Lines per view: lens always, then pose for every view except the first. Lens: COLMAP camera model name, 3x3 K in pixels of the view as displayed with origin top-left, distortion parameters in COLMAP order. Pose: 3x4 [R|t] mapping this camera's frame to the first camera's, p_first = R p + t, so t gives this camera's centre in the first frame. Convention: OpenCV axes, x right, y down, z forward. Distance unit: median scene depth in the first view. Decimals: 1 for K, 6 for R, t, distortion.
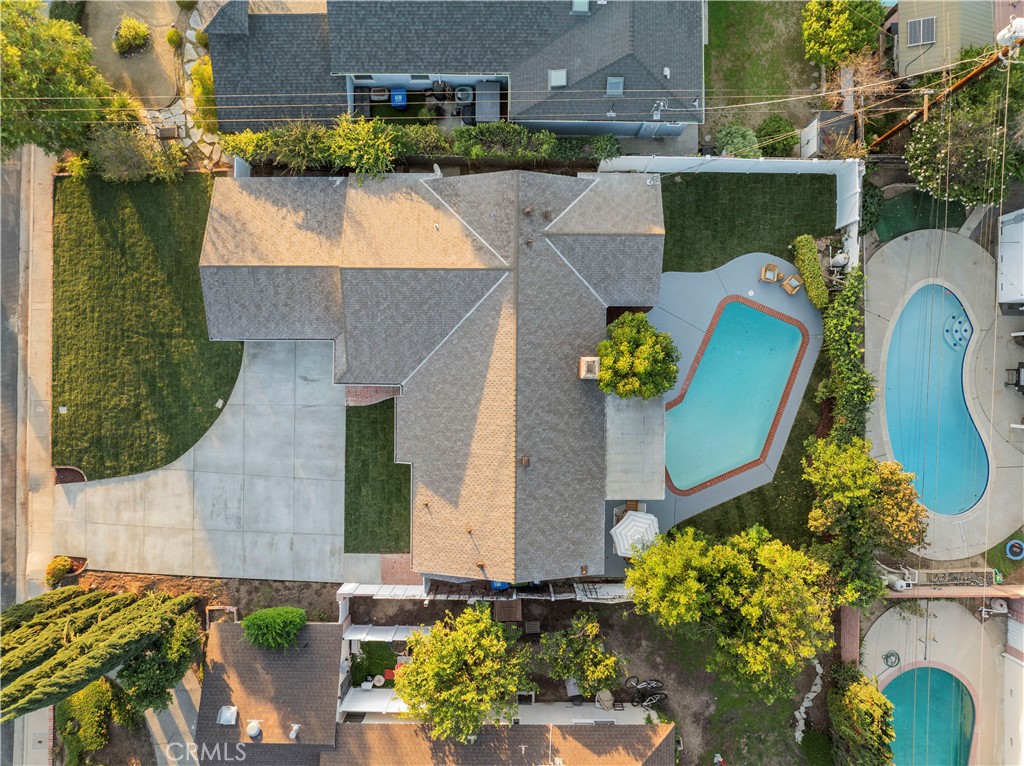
lens RADIAL K [[721.1, 0, 512.0], [0, 721.1, 383.0], [0, 0, 1]] dist [-0.053265, 0.028555]
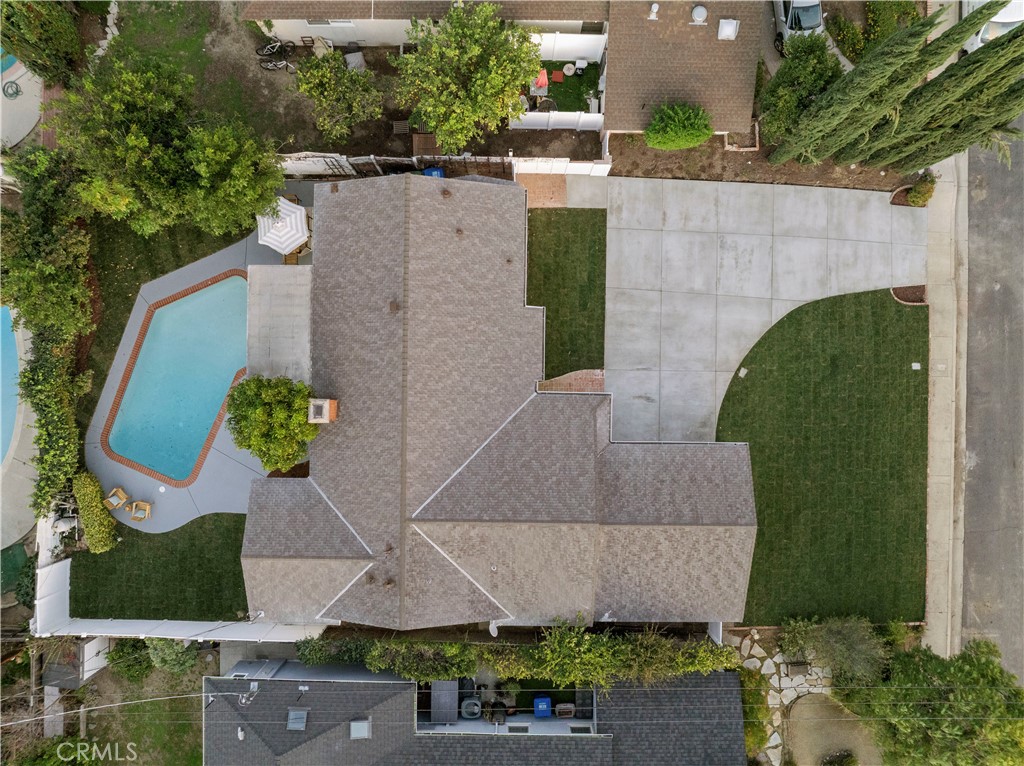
lens RADIAL K [[721.1, 0, 512.0], [0, 721.1, 383.0], [0, 0, 1]] dist [-0.053265, 0.028555]
pose [[-0.999983, -0.005831, 0.000062, -0.120038], [0.005831, -0.999975, 0.004081, 0.010620], [0.000038, 0.004081, 0.999992, 0.088462]]
